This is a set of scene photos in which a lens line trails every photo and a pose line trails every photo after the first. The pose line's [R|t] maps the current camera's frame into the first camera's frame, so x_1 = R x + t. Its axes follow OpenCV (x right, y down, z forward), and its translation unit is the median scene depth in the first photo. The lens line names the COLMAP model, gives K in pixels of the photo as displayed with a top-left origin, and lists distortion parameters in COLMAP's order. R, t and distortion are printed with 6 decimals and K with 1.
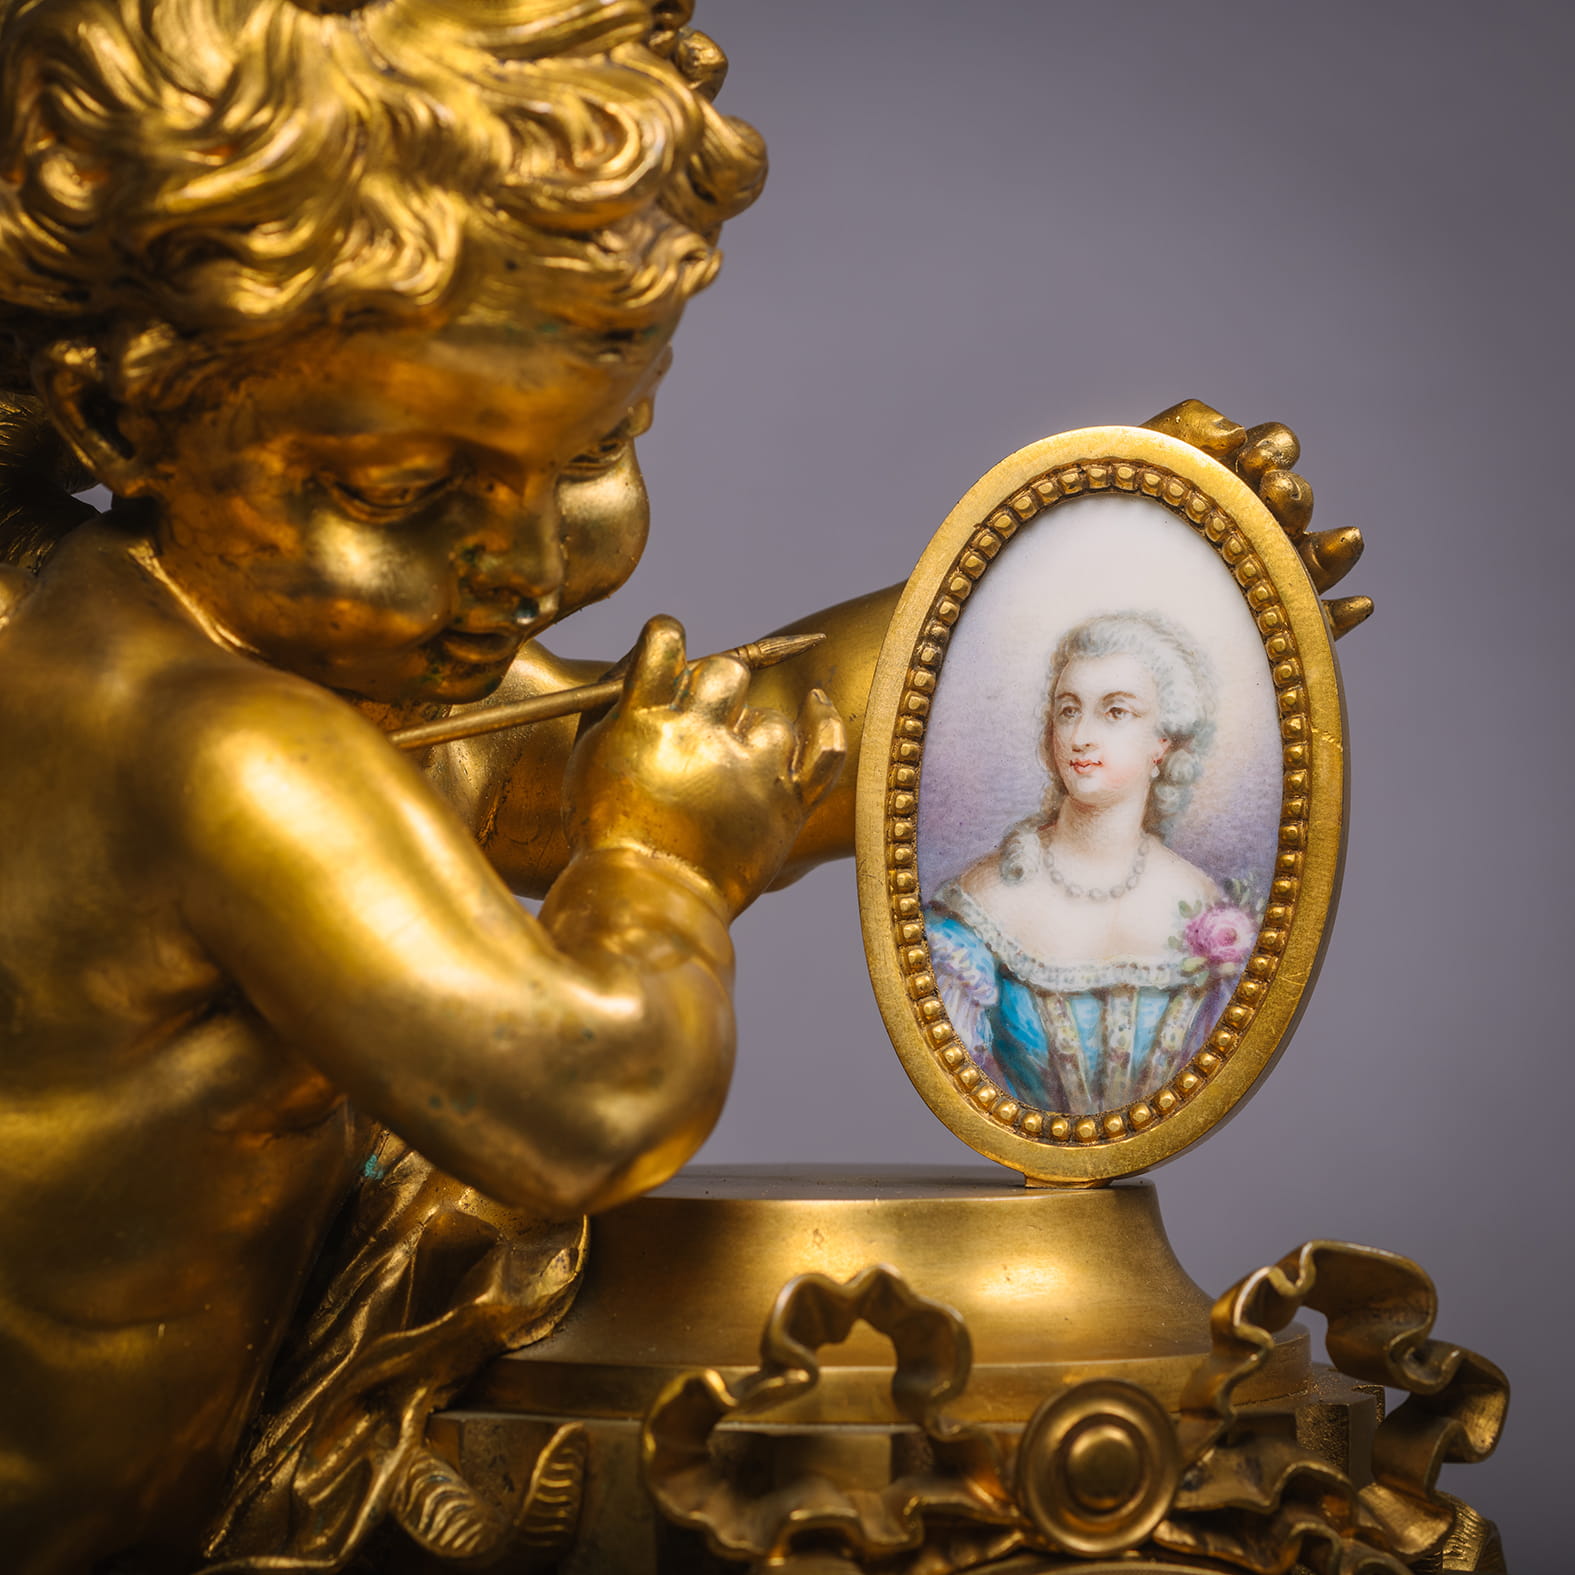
lens RADIAL K [[6506.4, 0, 790.4], [0, 6506.4, 788.4], [0, 0, 1]] dist [-0.250654, 0.000000]
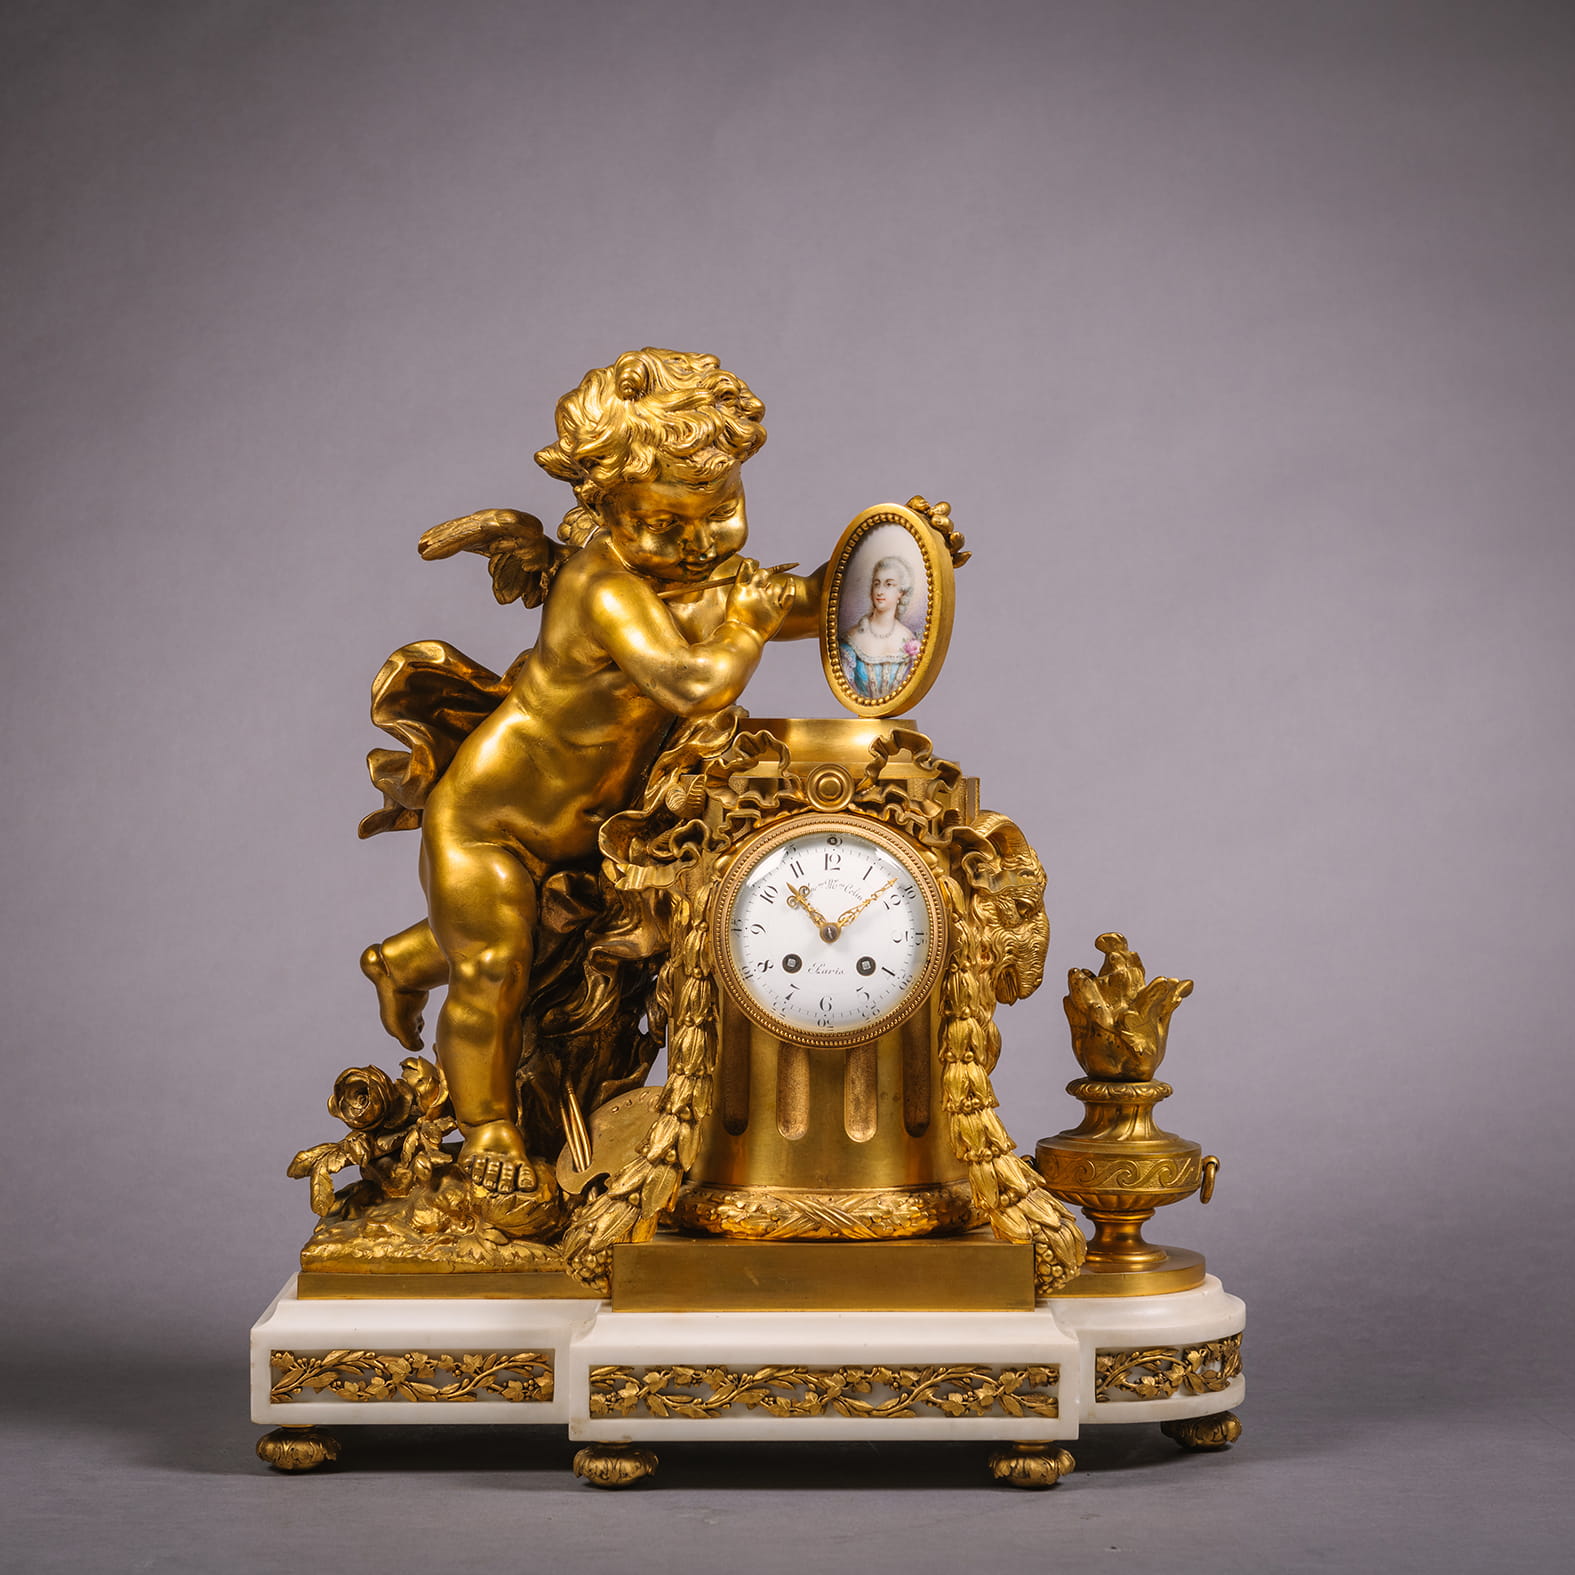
lens RADIAL K [[4210.3, 0, 787.3], [0, 4210.3, 788.8], [0, 0, 1]] dist [-0.157870, 0.000000]
pose [[0.926792, 0.015253, -0.375266, 0.891580], [-0.005908, 0.999643, 0.026041, 0.041422], [0.375529, -0.021917, 0.926551, -1.184846]]
